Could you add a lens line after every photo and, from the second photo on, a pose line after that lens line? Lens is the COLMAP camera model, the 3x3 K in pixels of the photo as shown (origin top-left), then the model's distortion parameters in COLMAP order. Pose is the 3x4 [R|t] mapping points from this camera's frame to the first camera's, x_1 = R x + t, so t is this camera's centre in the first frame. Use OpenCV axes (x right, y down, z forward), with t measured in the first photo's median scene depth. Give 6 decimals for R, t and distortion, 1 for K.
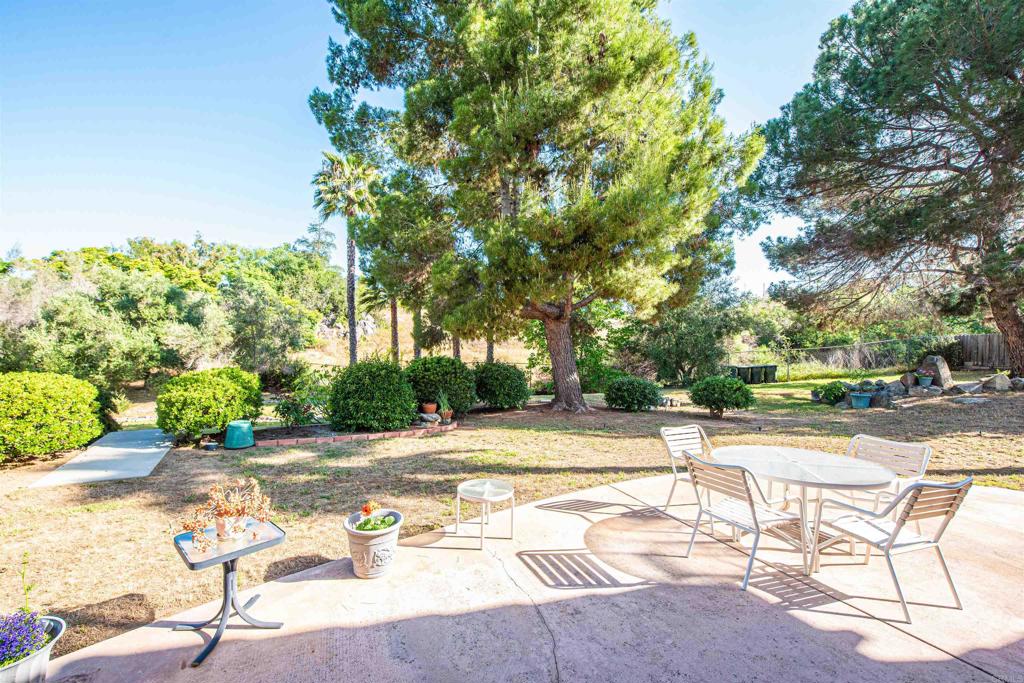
lens RADIAL K [[423.7, 0, 515.5], [0, 423.7, 344.7], [0, 0, 1]] dist [-0.016541, -0.001989]
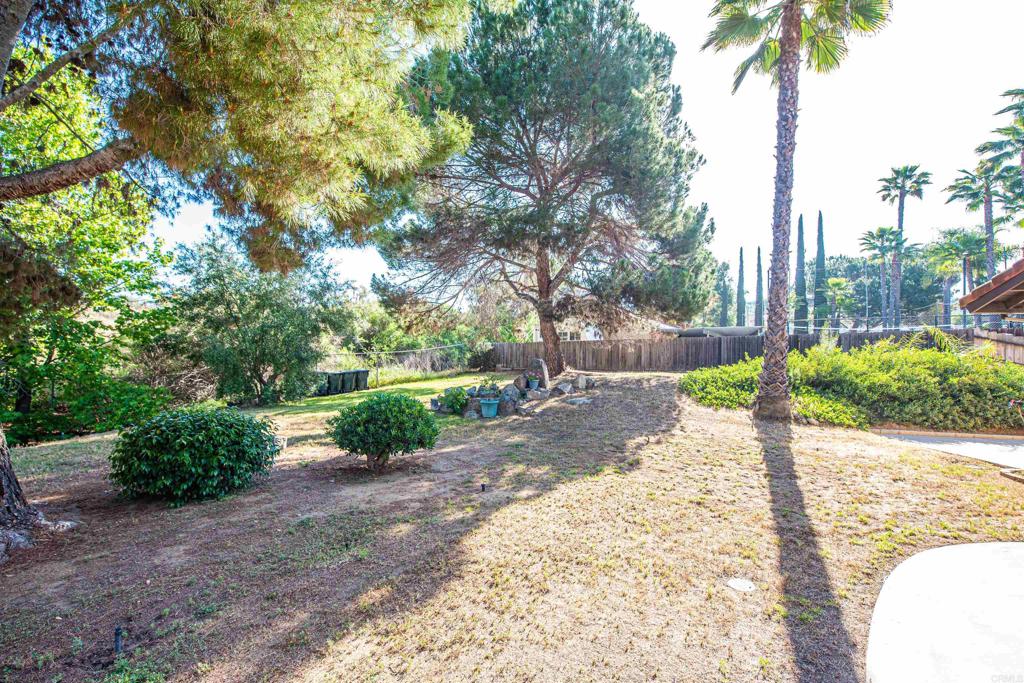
lens RADIAL K [[423.7, 0, 515.6], [0, 423.7, 345.3], [0, 0, 1]] dist [-0.016541, -0.001989]
pose [[0.554539, 0.027379, 0.831707, 0.055976], [-0.020073, 0.999608, -0.019522, 0.009137], [-0.831916, -0.005869, 0.554871, 0.278154]]
